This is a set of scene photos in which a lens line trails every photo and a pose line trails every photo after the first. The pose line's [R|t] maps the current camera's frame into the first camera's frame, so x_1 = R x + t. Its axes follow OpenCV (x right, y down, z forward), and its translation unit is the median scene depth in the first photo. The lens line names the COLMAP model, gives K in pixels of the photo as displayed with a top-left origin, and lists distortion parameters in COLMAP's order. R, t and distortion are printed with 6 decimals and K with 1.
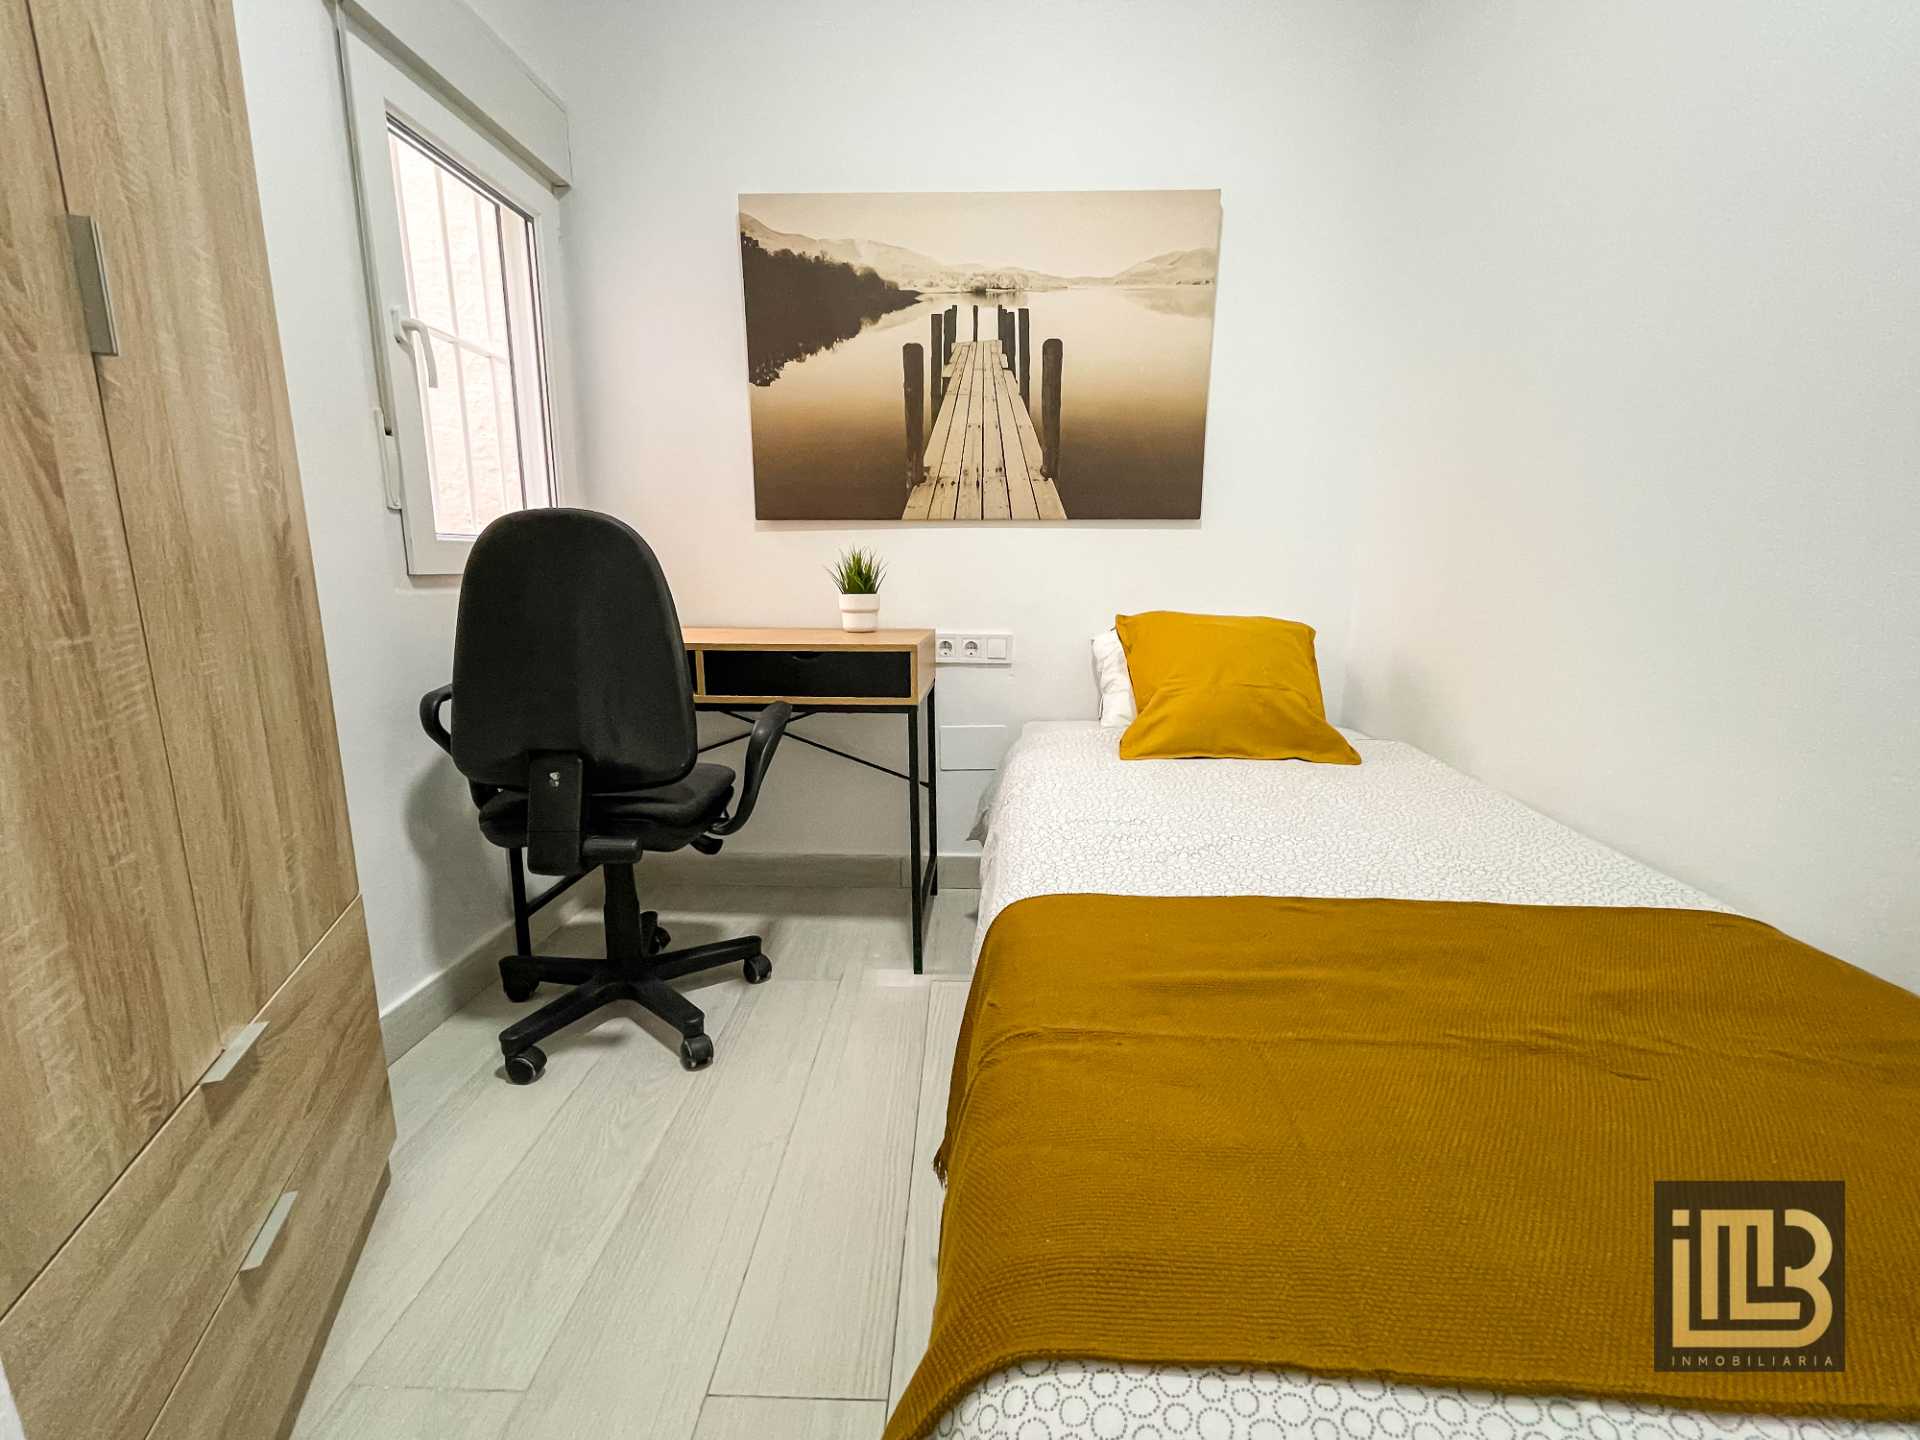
lens RADIAL K [[786.0, 0, 952.0], [0, 786.0, 719.4], [0, 0, 1]] dist [-0.014009, 0.003661]
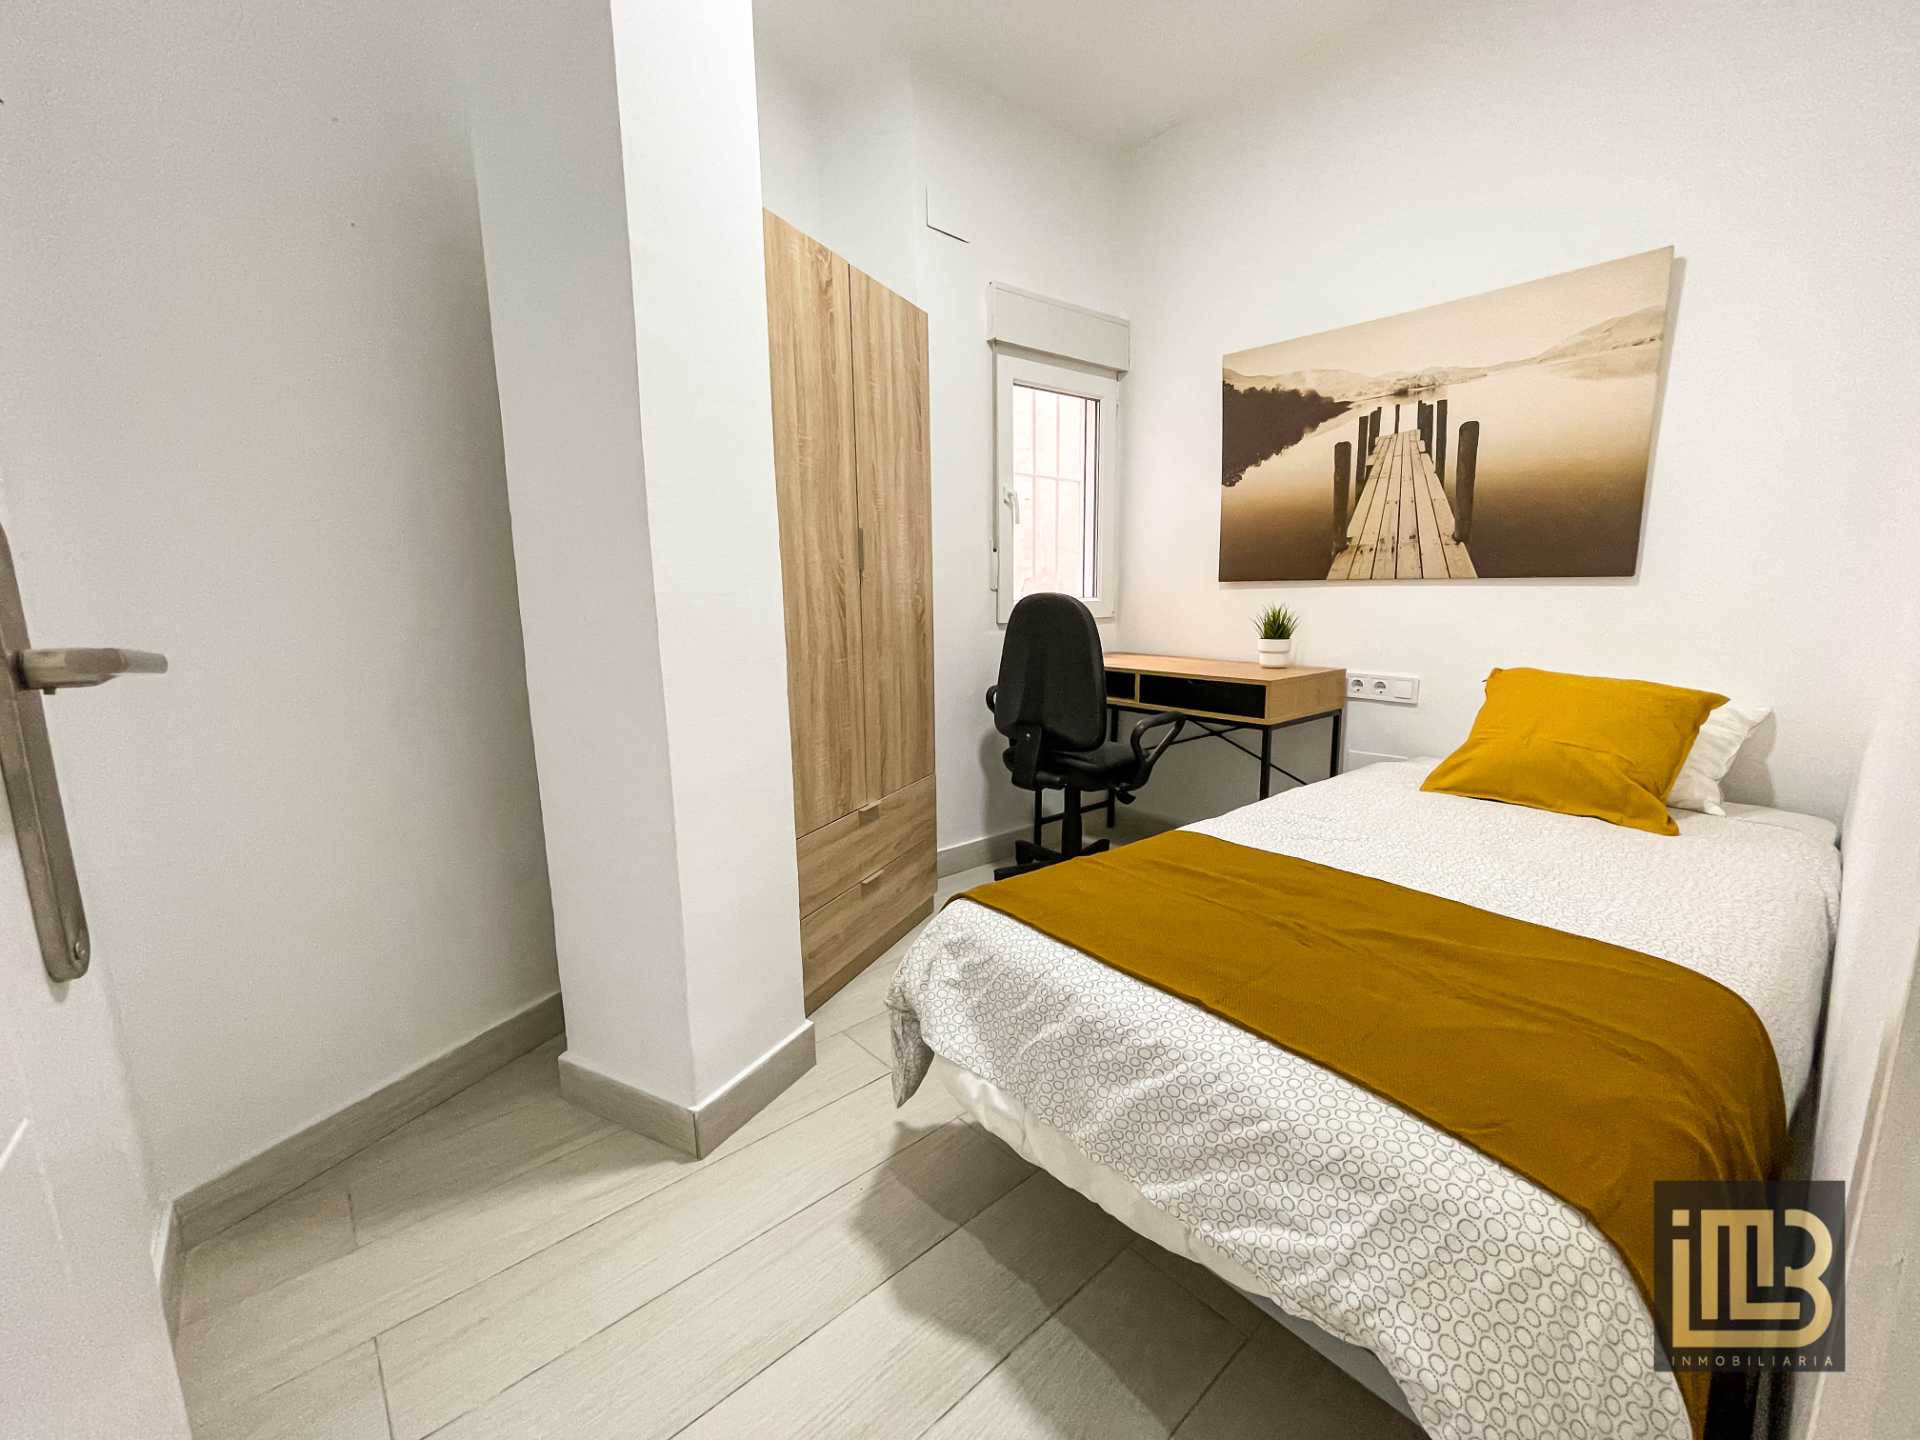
lens RADIAL K [[786.0, 0, 963.7], [0, 786.0, 713.0], [0, 0, 1]] dist [-0.014009, 0.003661]
pose [[0.687114, 0.108959, -0.718333, 0.485690], [-0.125038, 0.991673, 0.030817, -0.012261], [0.715710, 0.068644, 0.695016, -0.278214]]
